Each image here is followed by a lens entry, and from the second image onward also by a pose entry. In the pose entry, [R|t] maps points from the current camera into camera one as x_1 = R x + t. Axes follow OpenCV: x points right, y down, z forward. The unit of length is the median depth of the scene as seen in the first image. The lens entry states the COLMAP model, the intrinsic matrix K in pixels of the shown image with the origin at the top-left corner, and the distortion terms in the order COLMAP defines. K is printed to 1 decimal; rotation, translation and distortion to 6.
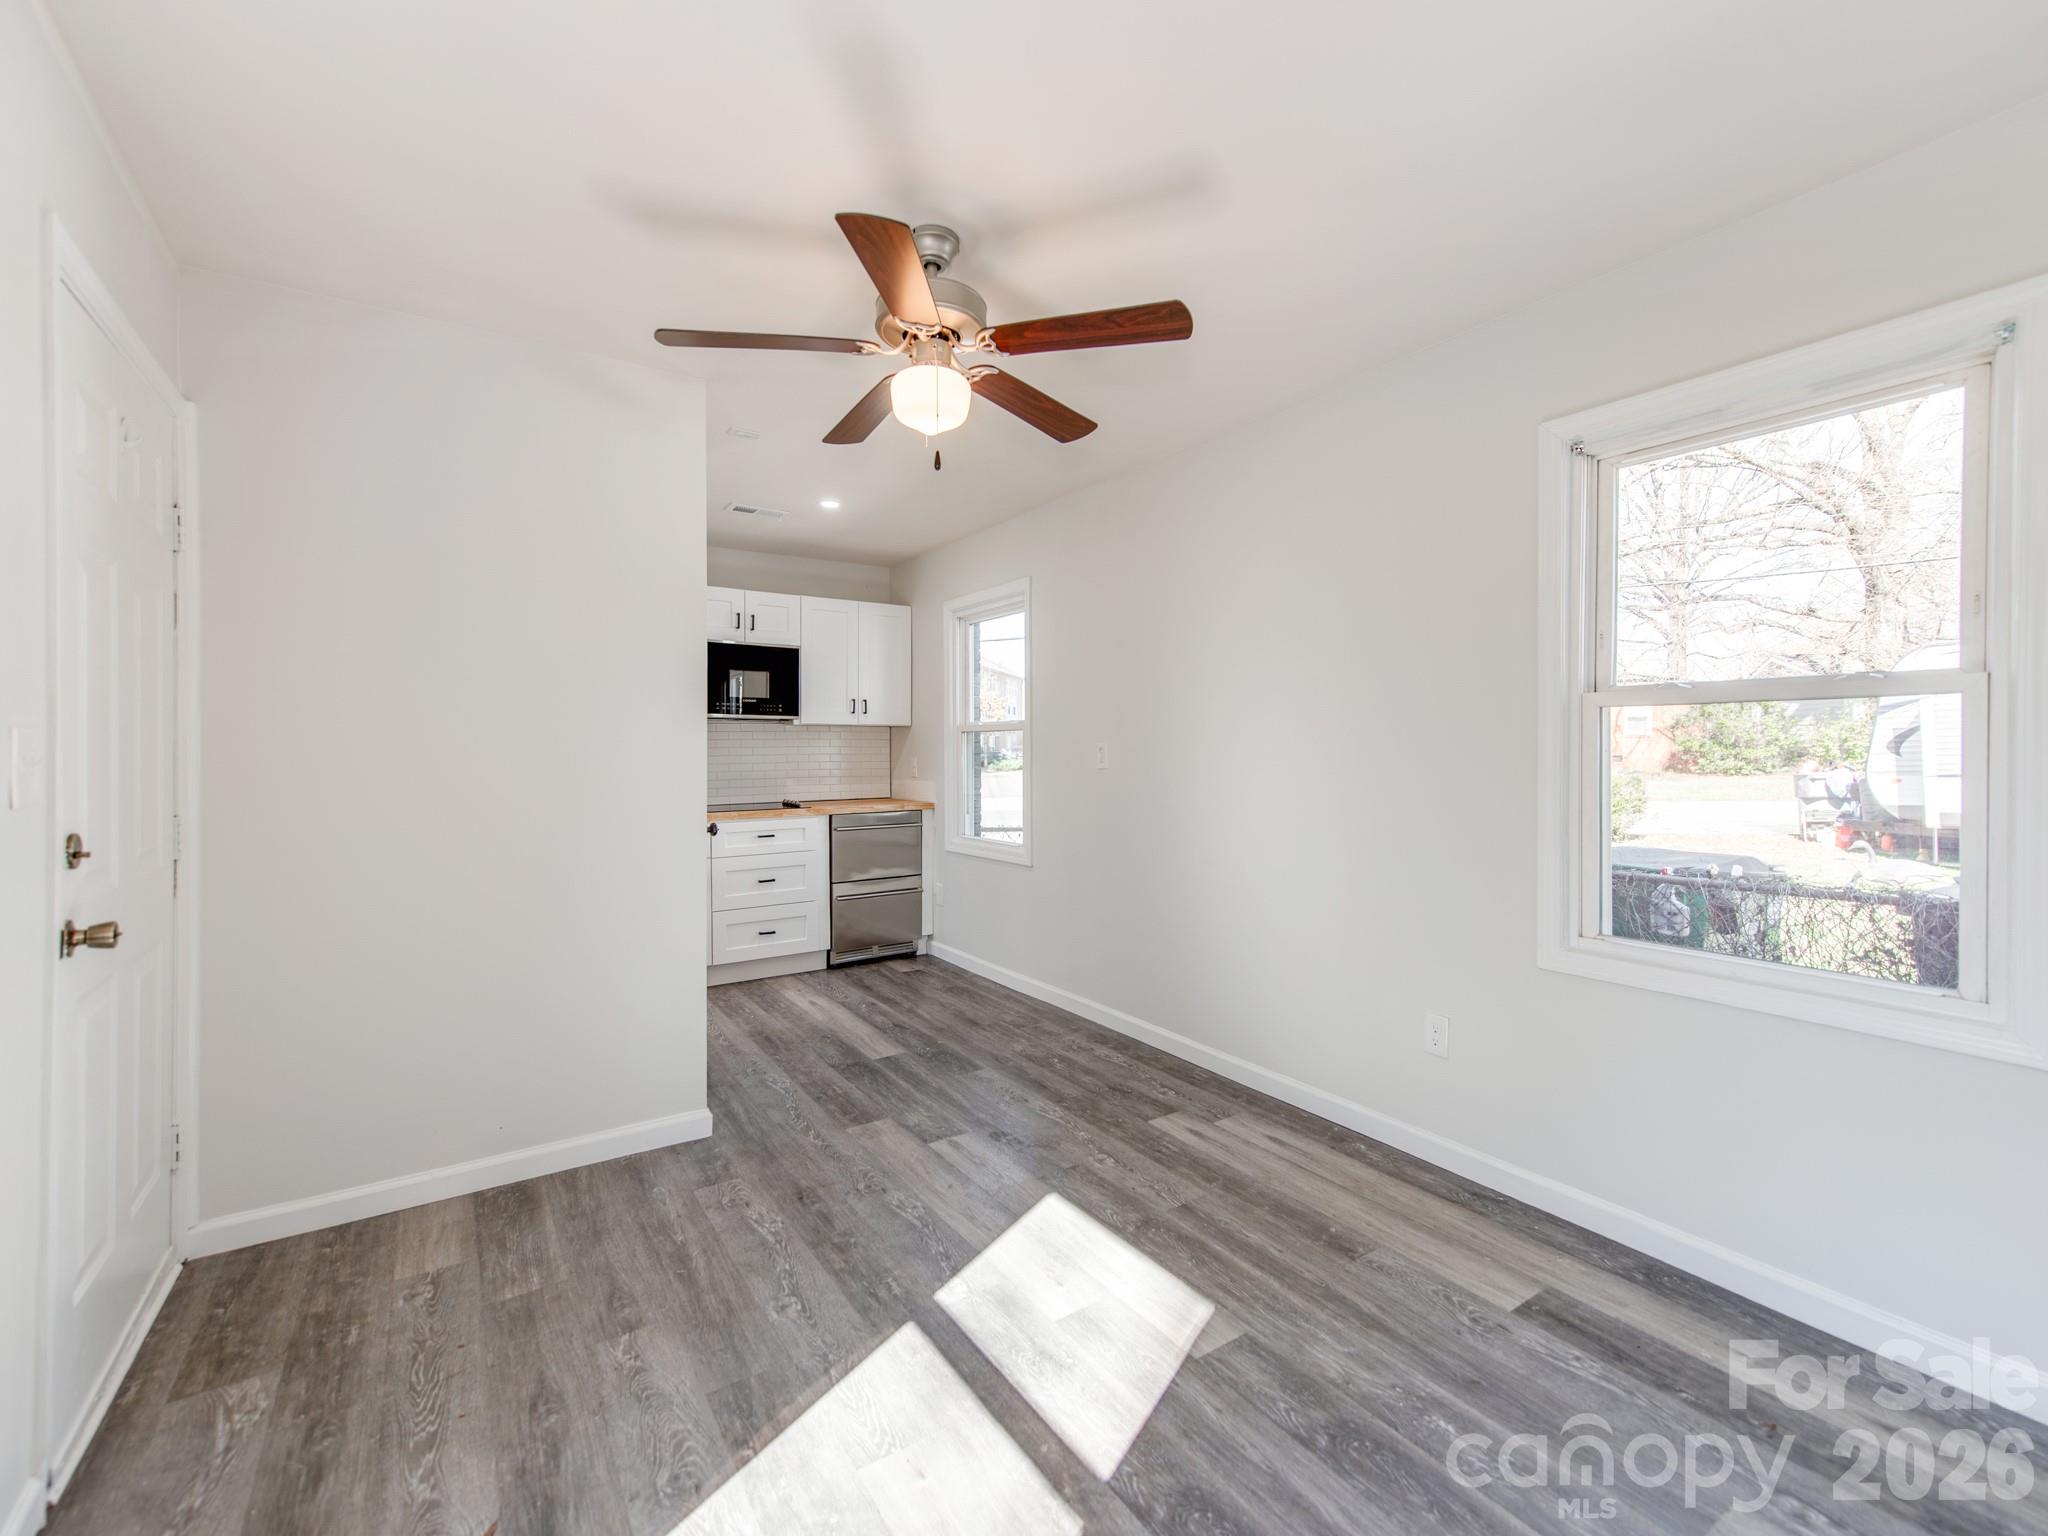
lens RADIAL K [[864.0, 0, 1012.9], [0, 864.0, 749.9], [0, 0, 1]] dist [0.002622, 0.000144]
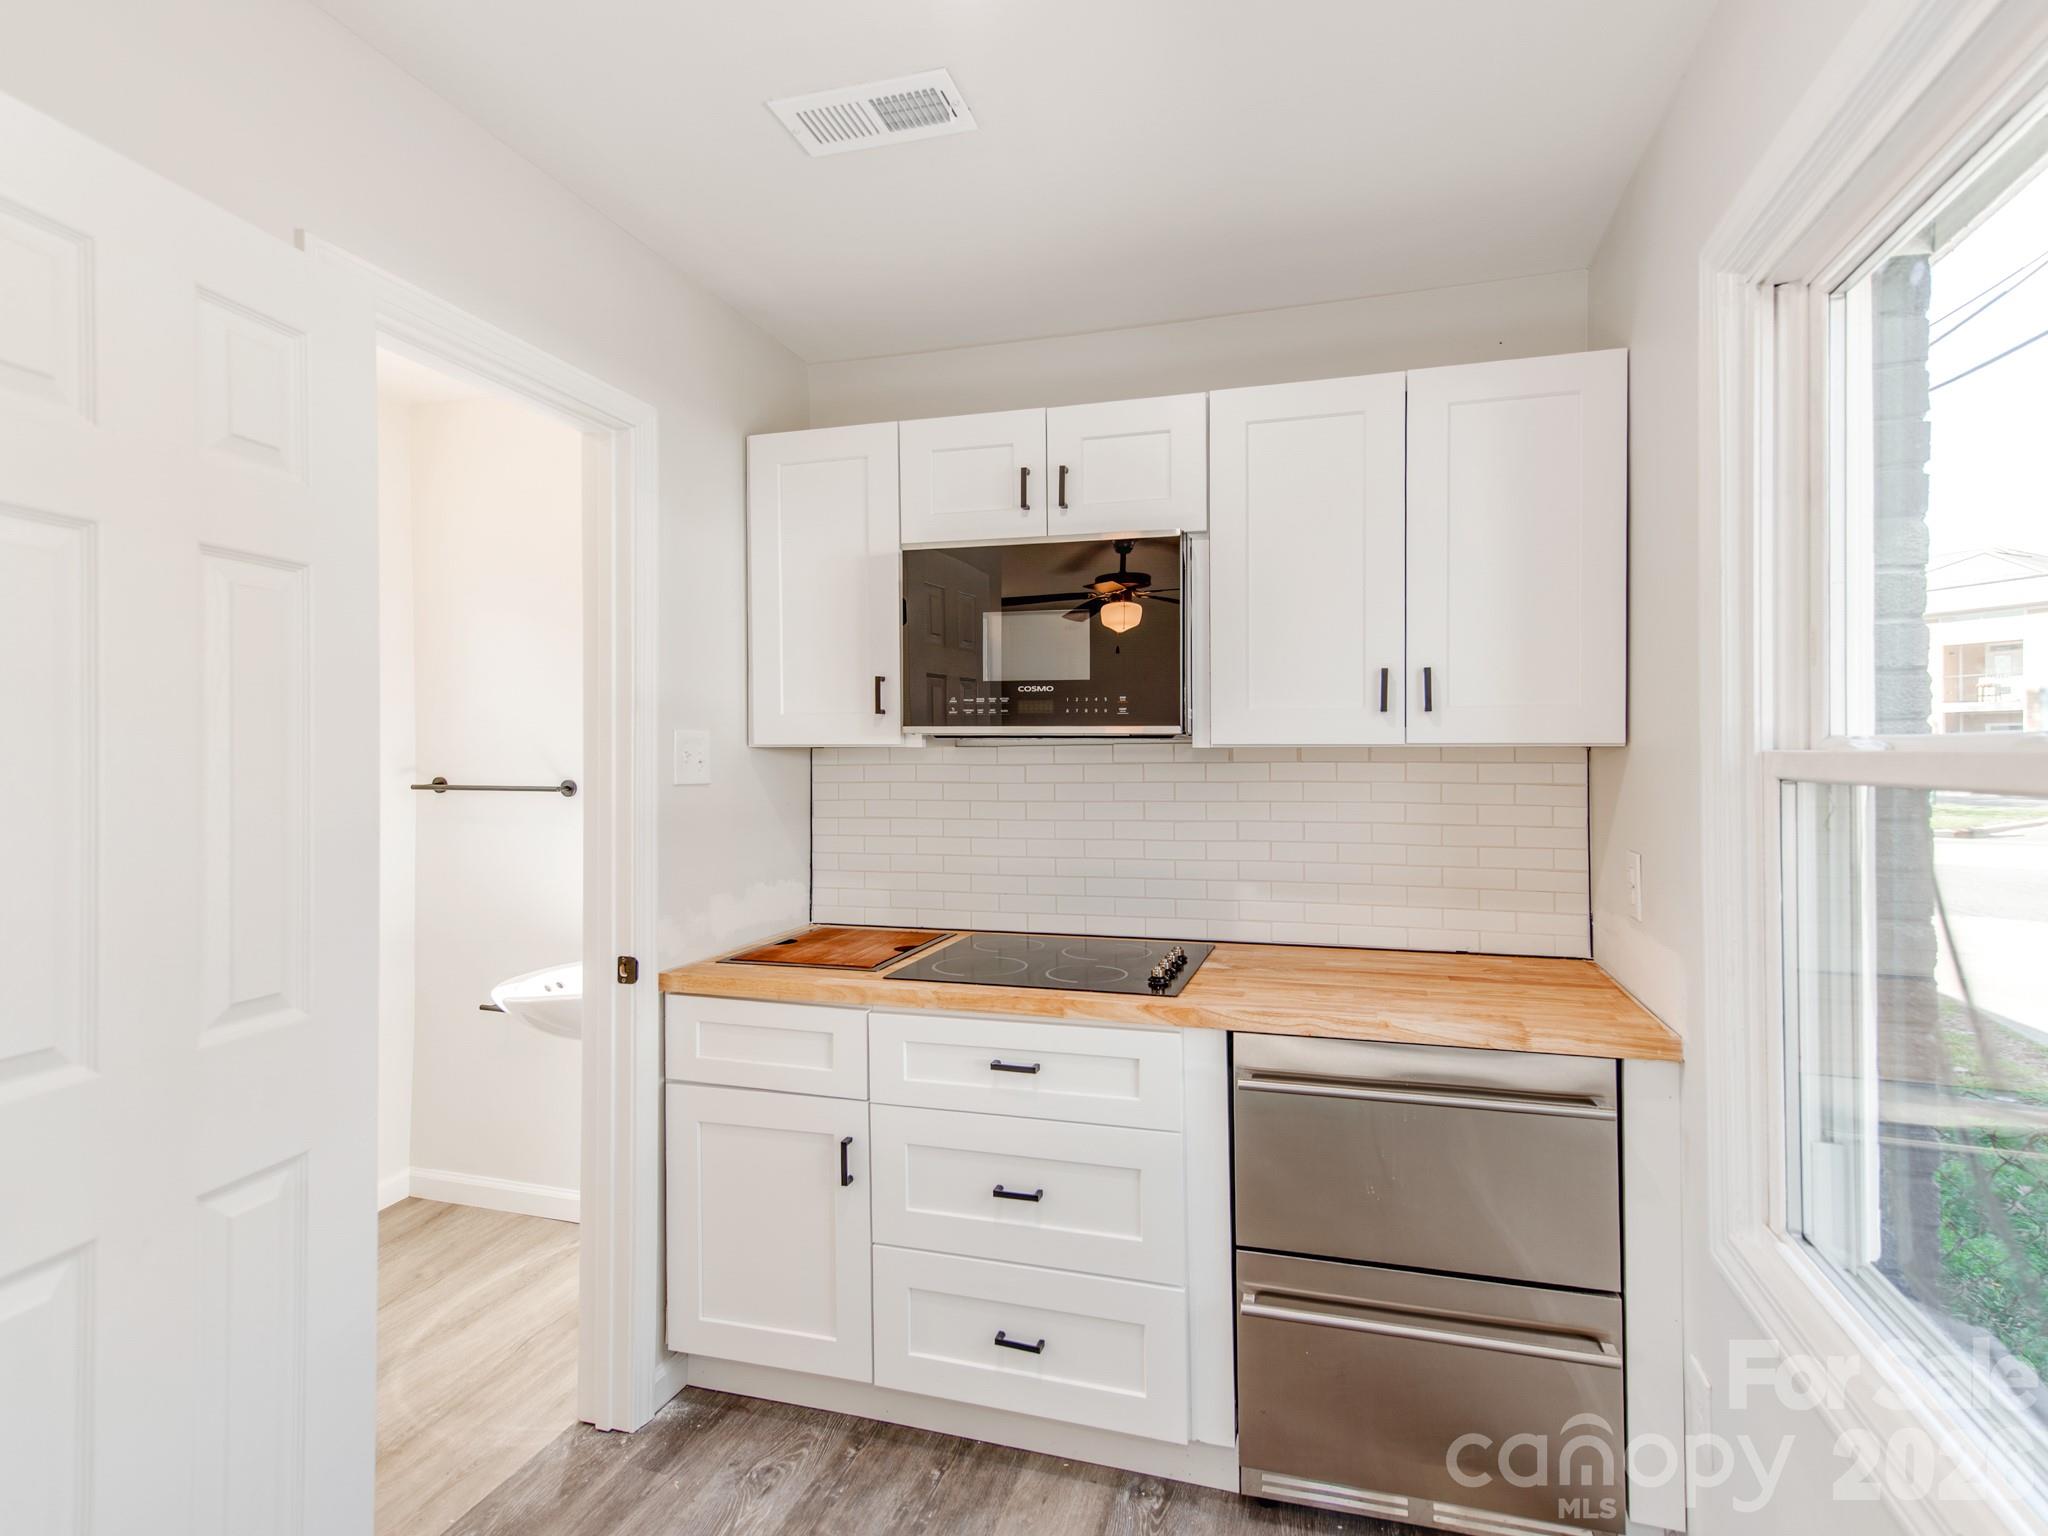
lens RADIAL K [[864.0, 0, 1012.9], [0, 864.0, 749.9], [0, 0, 1]] dist [0.002622, 0.000144]
pose [[0.660656, -0.004822, -0.750674, -0.028532], [0.000895, 0.999984, -0.005636, -0.027544], [0.750689, 0.003052, 0.660649, 0.725776]]
